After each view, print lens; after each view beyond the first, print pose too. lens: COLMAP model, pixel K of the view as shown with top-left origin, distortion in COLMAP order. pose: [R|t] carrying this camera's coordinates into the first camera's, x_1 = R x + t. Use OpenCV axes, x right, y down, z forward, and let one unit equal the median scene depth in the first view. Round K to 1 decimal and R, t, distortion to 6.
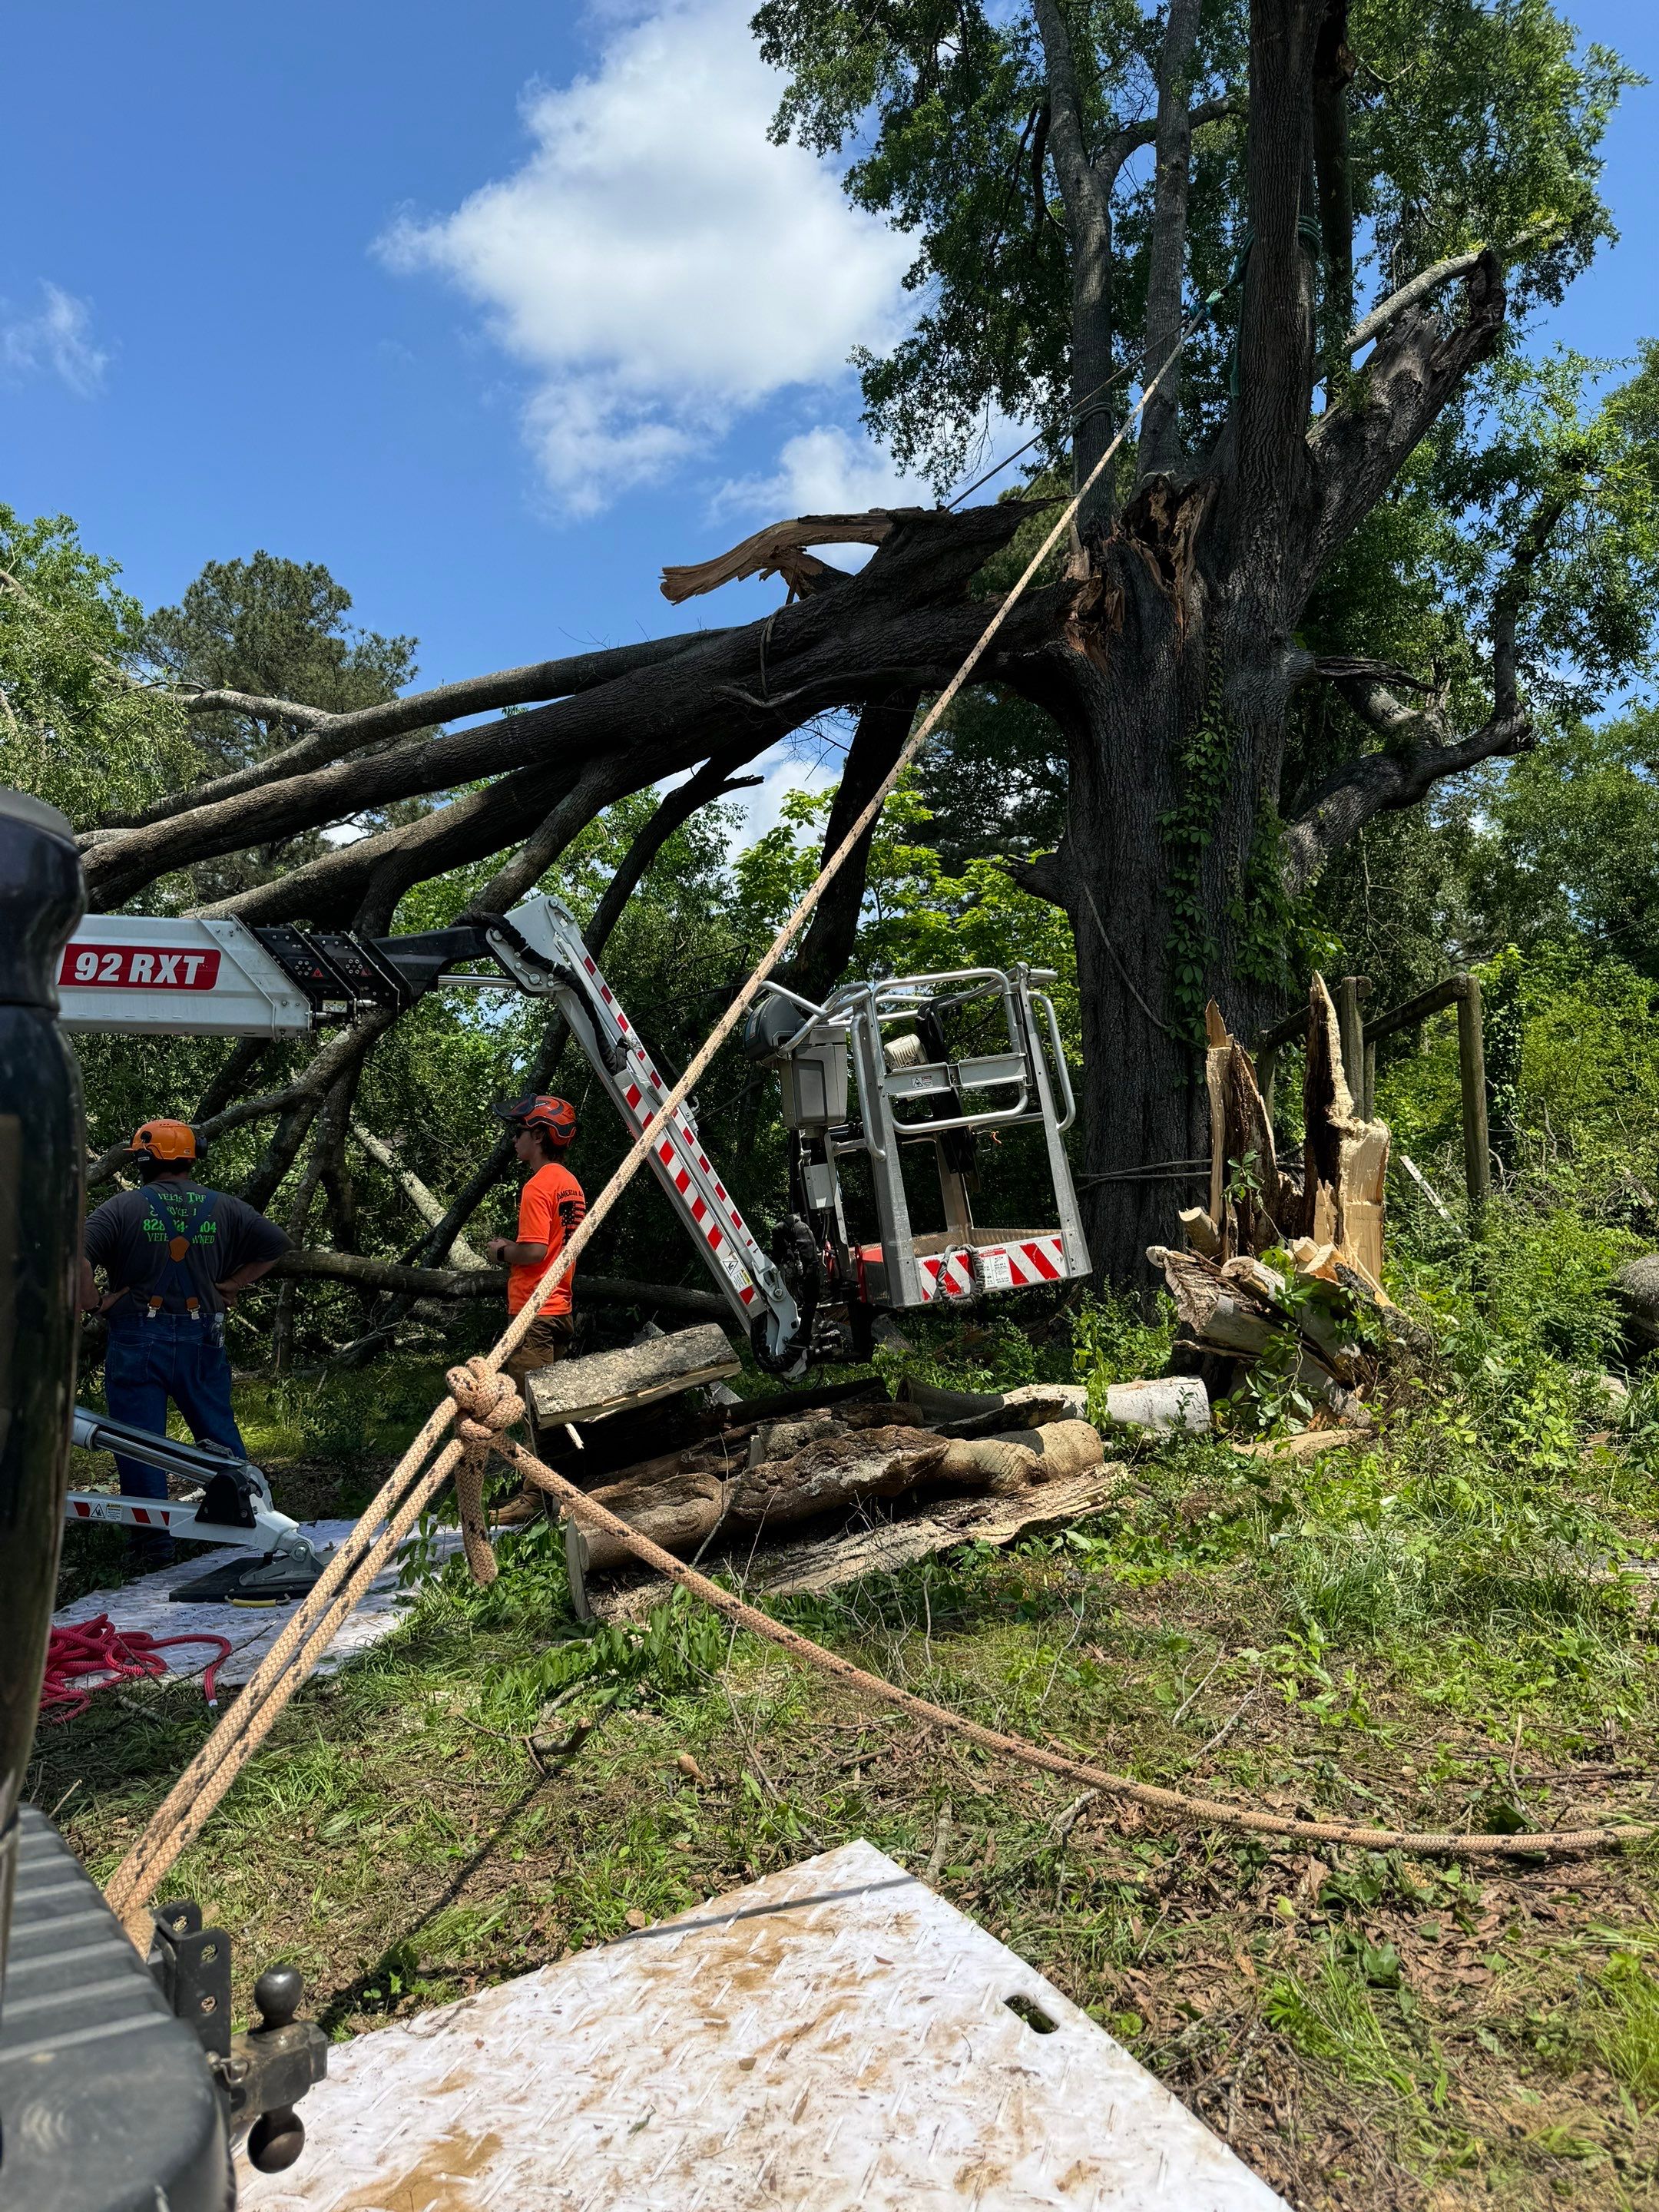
lens RADIAL K [[1660.9, 0, 829.5], [0, 1660.9, 1106.0], [0, 0, 1]] dist [-0.030469, -0.004415]
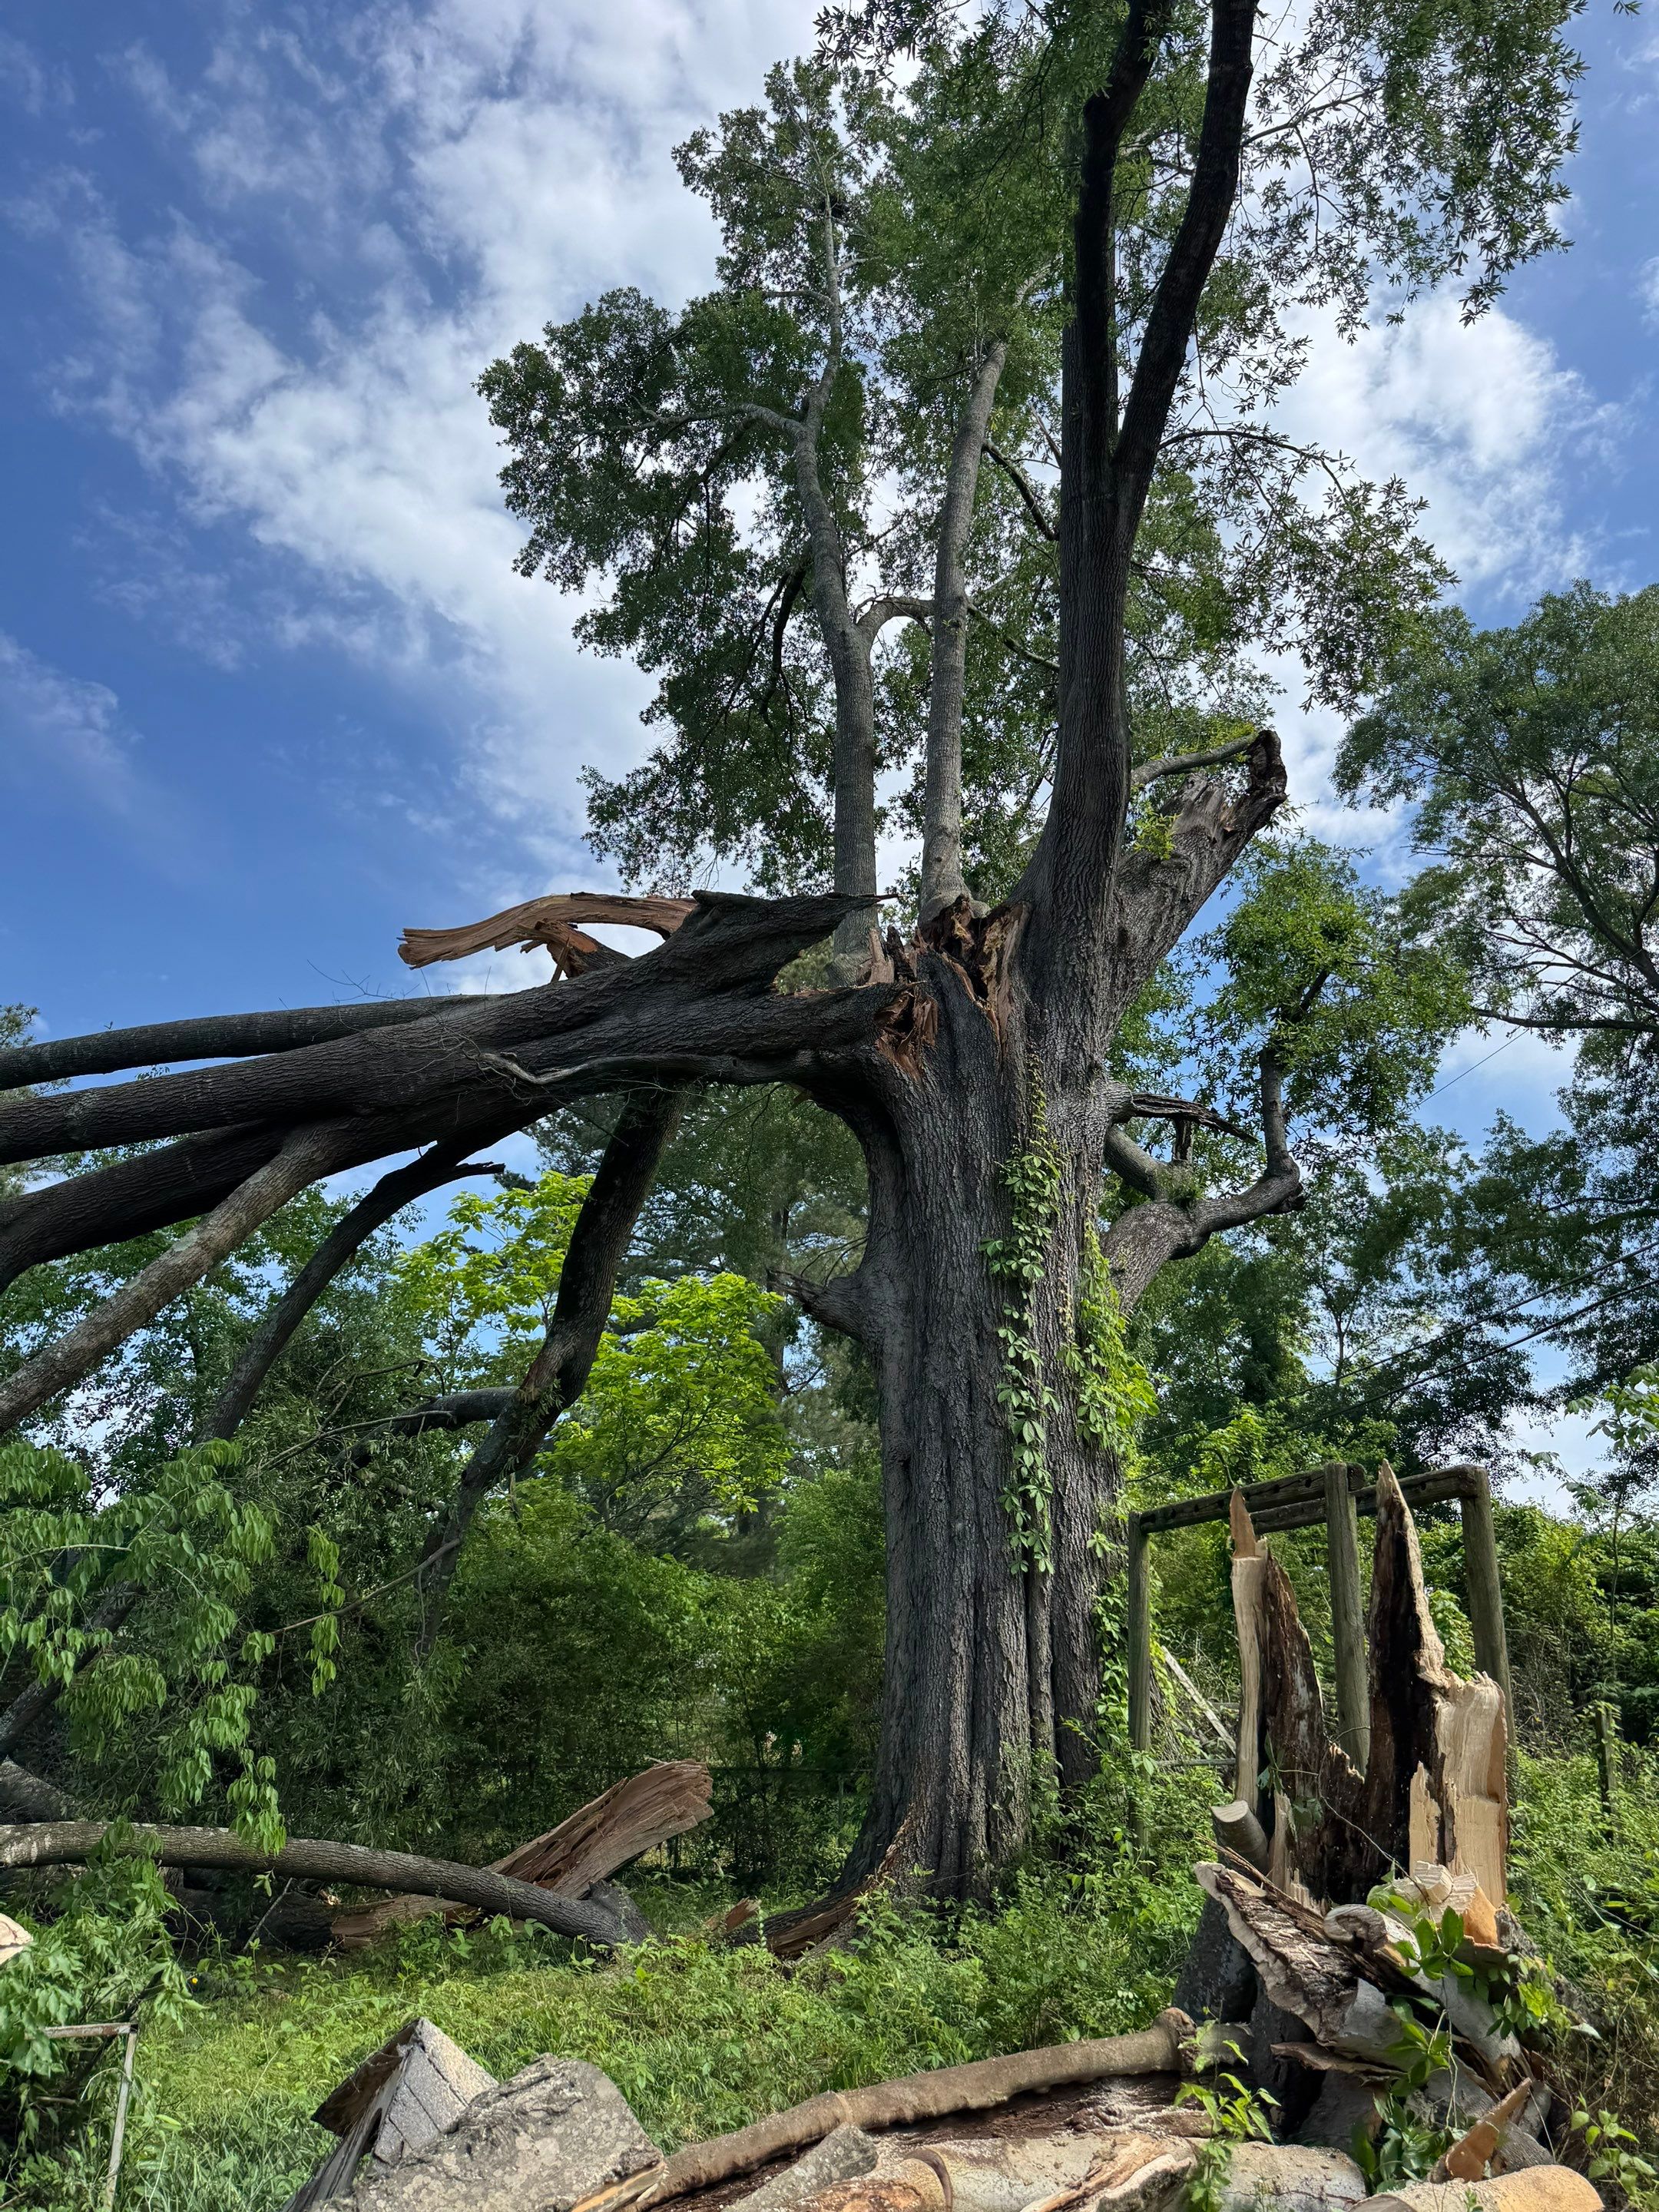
lens RADIAL K [[1565.0, 0, 829.5], [0, 1565.0, 1106.0], [0, 0, 1]] dist [0.159860, -0.364840]
pose [[0.969411, 0.100571, 0.223894, -0.037177], [-0.039929, 0.964666, -0.260434, -0.011296], [-0.242175, 0.243528, 0.939173, 0.101141]]
